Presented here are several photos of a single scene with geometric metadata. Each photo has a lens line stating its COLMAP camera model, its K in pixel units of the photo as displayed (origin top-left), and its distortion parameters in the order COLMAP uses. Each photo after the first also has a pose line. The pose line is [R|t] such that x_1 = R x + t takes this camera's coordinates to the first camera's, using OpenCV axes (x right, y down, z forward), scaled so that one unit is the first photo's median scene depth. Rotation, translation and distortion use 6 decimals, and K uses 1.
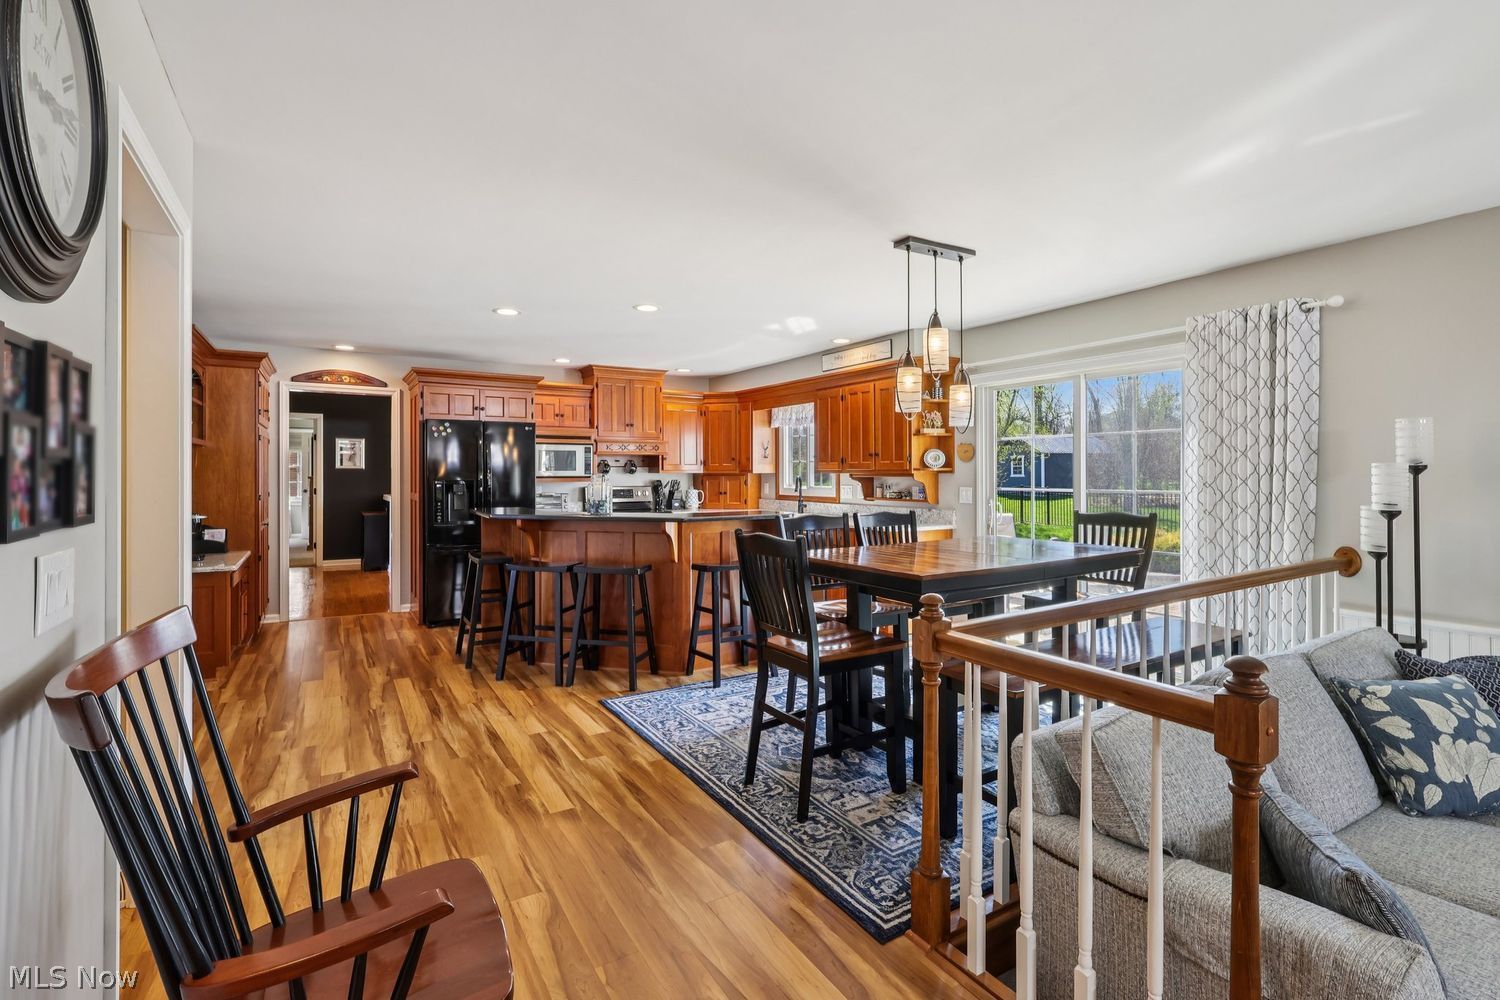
lens RADIAL K [[697.1, 0, 740.7], [0, 697.1, 469.7], [0, 0, 1]] dist [-0.004039, 0.001995]
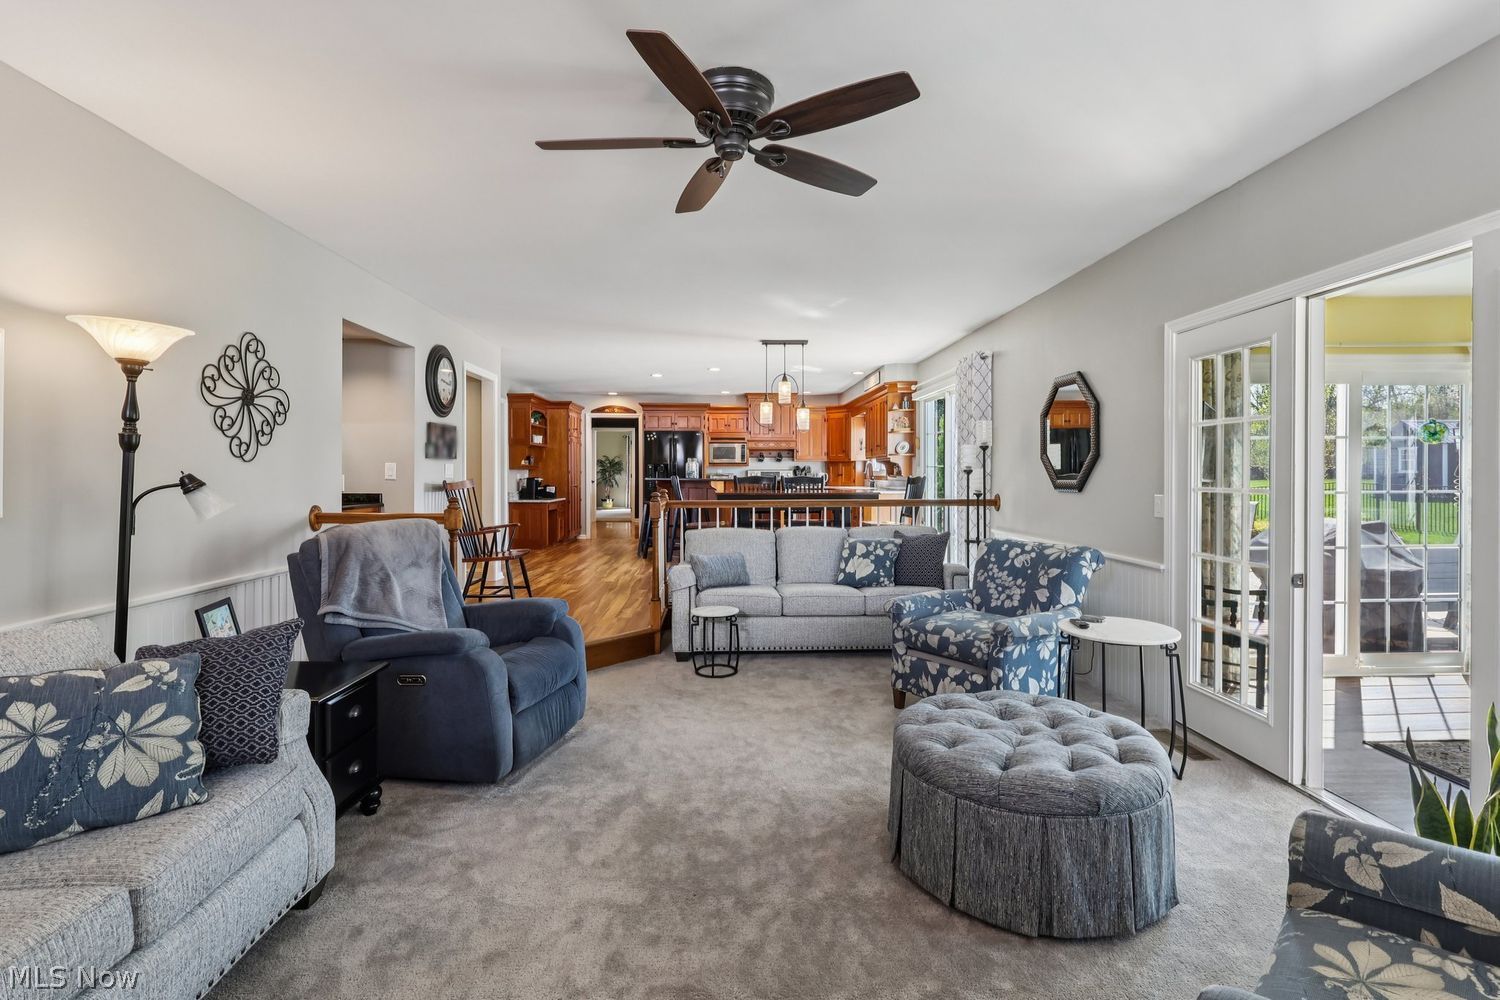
lens RADIAL K [[697.1, 0, 747.0], [0, 697.1, 477.5], [0, 0, 1]] dist [-0.004039, 0.001995]
pose [[0.874161, 0.004379, -0.485617, 0.644156], [0.002068, 0.999917, 0.012739, 0.026508], [0.485632, -0.012140, 0.874079, -0.455289]]
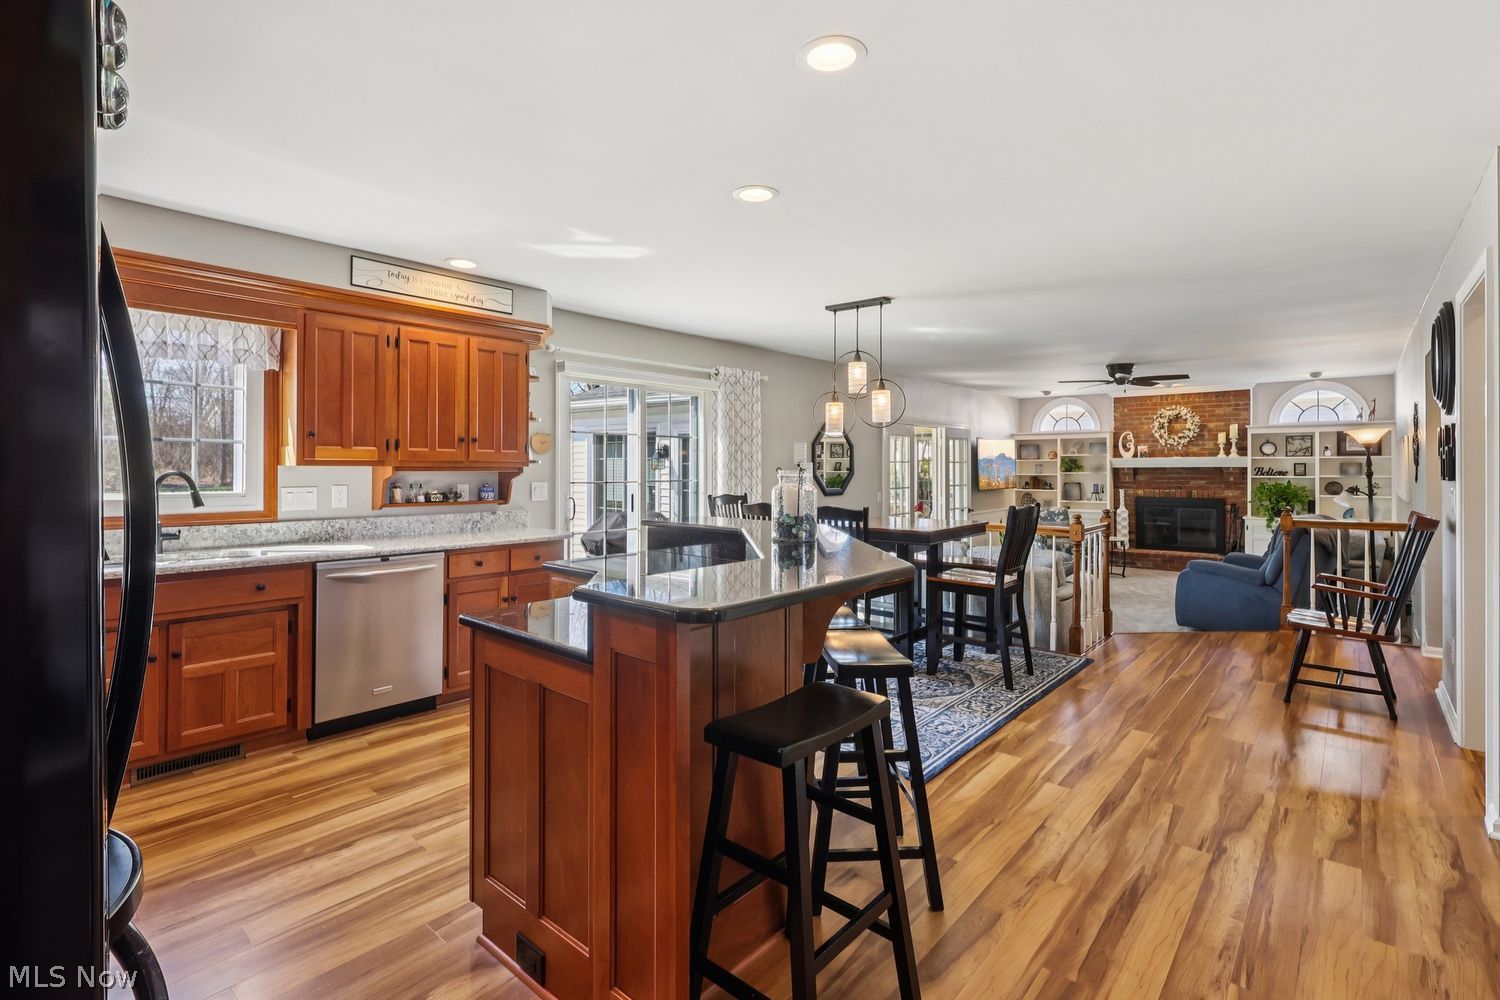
lens RADIAL K [[697.1, 0, 751.4], [0, 697.1, 470.5], [0, 0, 1]] dist [-0.004039, 0.001995]
pose [[-0.318330, -0.003520, 0.947973, -0.526389], [-0.007929, 0.999968, 0.001051, 0.005788], [-0.947947, -0.007182, -0.318348, 0.890102]]
